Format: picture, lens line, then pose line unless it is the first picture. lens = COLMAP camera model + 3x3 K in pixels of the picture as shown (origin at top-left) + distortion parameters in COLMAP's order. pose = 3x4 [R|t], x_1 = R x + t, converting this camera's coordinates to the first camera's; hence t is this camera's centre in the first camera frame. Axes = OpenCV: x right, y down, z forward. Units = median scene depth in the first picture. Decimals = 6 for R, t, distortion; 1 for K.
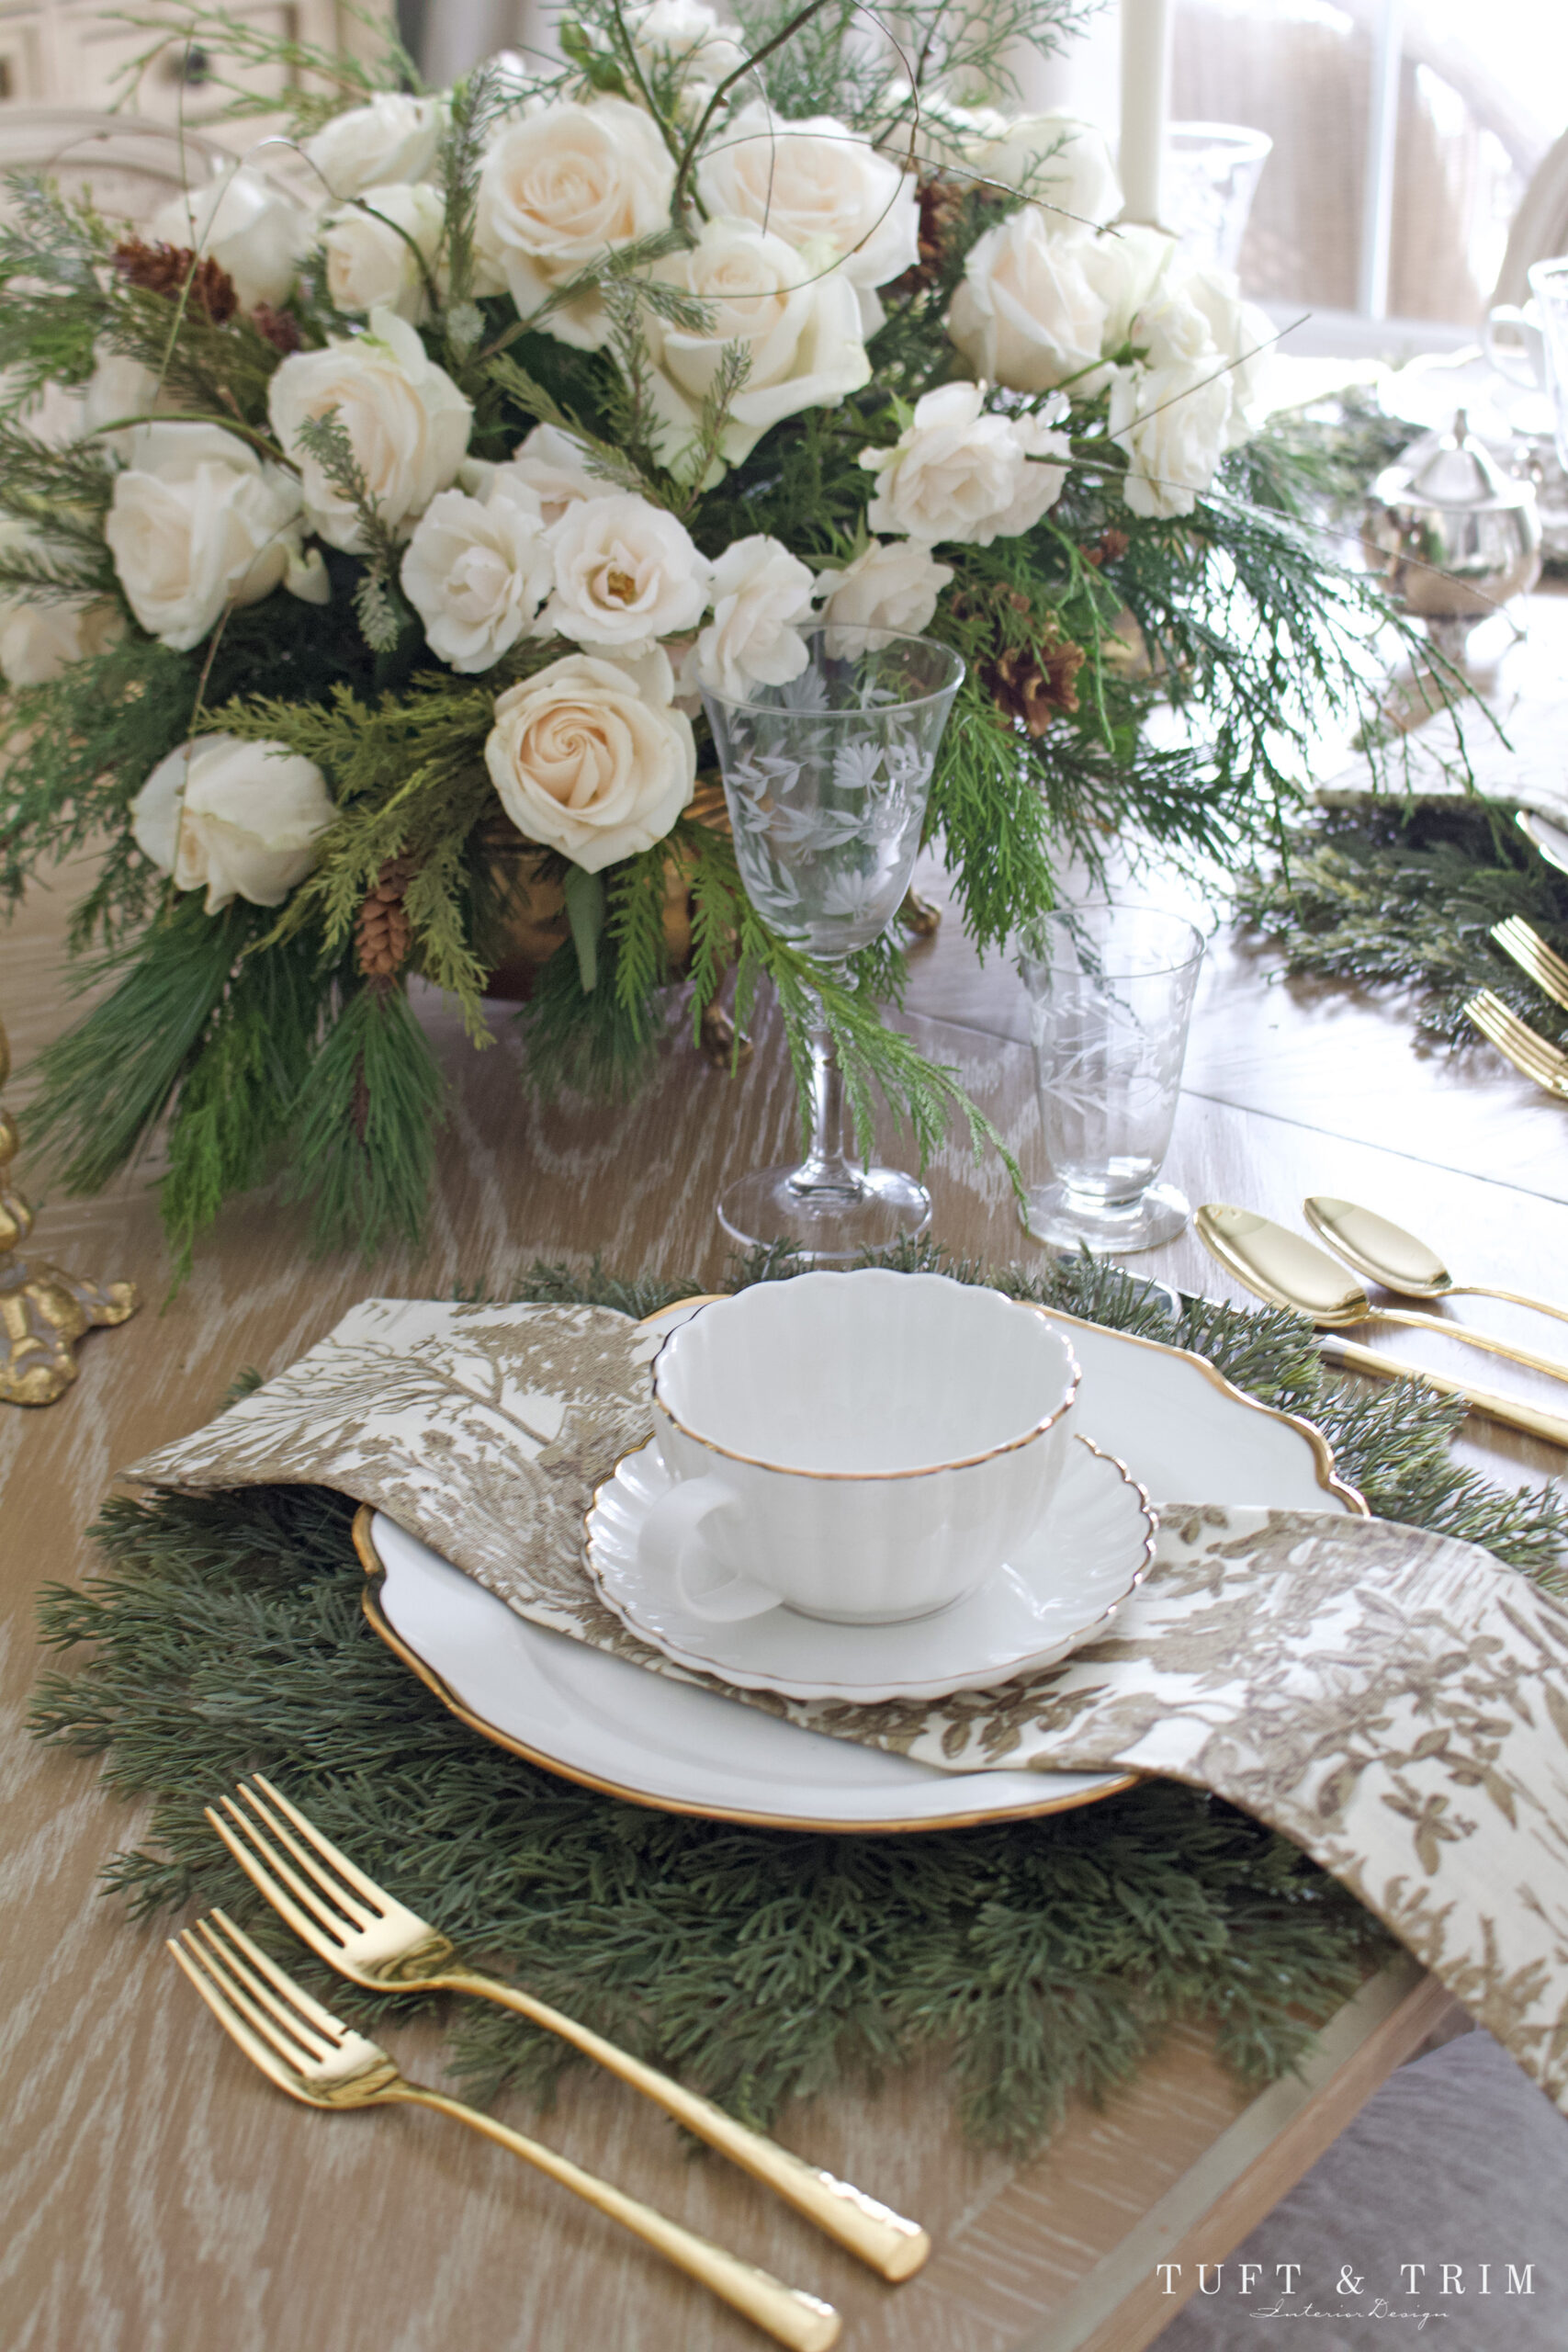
lens RADIAL K [[3650.2, 0, 770.2], [0, 3650.2, 1166.6], [0, 0, 1]] dist [-0.050568, 0.000000]
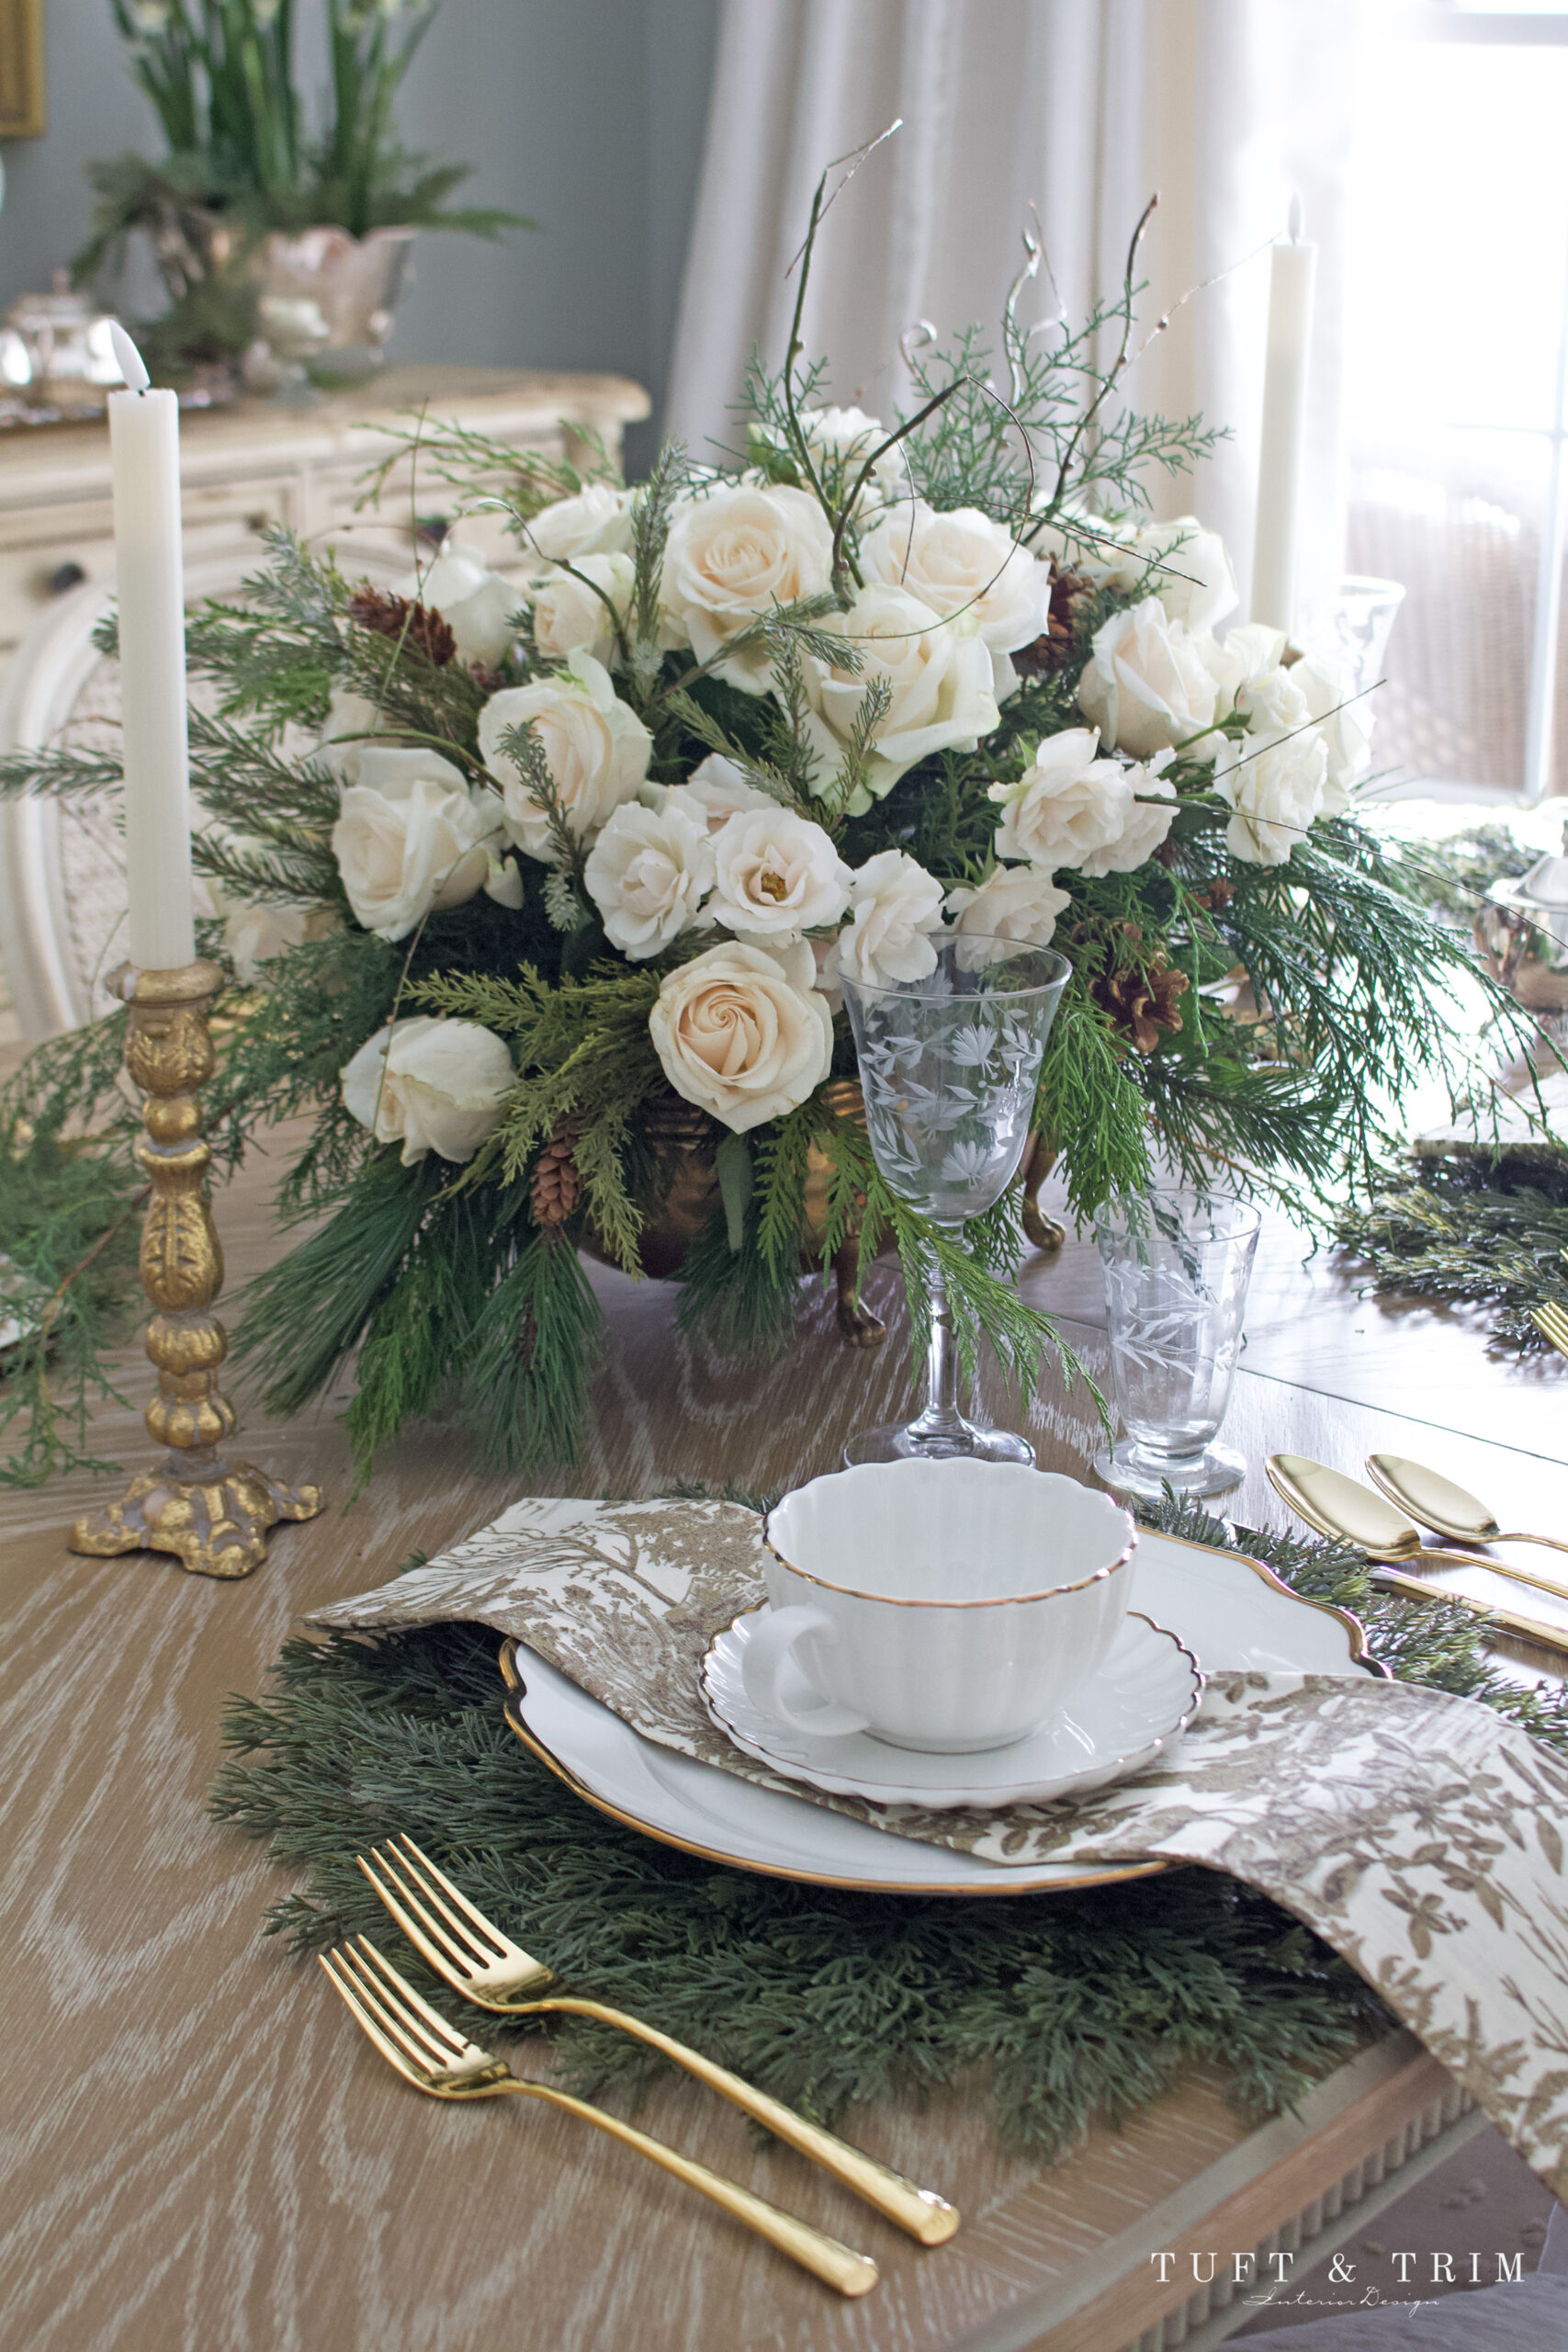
lens RADIAL K [[3650.2, 0, 794.5], [0, 3650.2, 1185.0], [0, 0, 1]] dist [-0.050568, 0.000000]
pose [[0.998223, 0.031405, -0.050639, 0.027206], [-0.037882, 0.990462, -0.132478, 0.086967], [0.045995, 0.134161, 0.989892, -0.129205]]
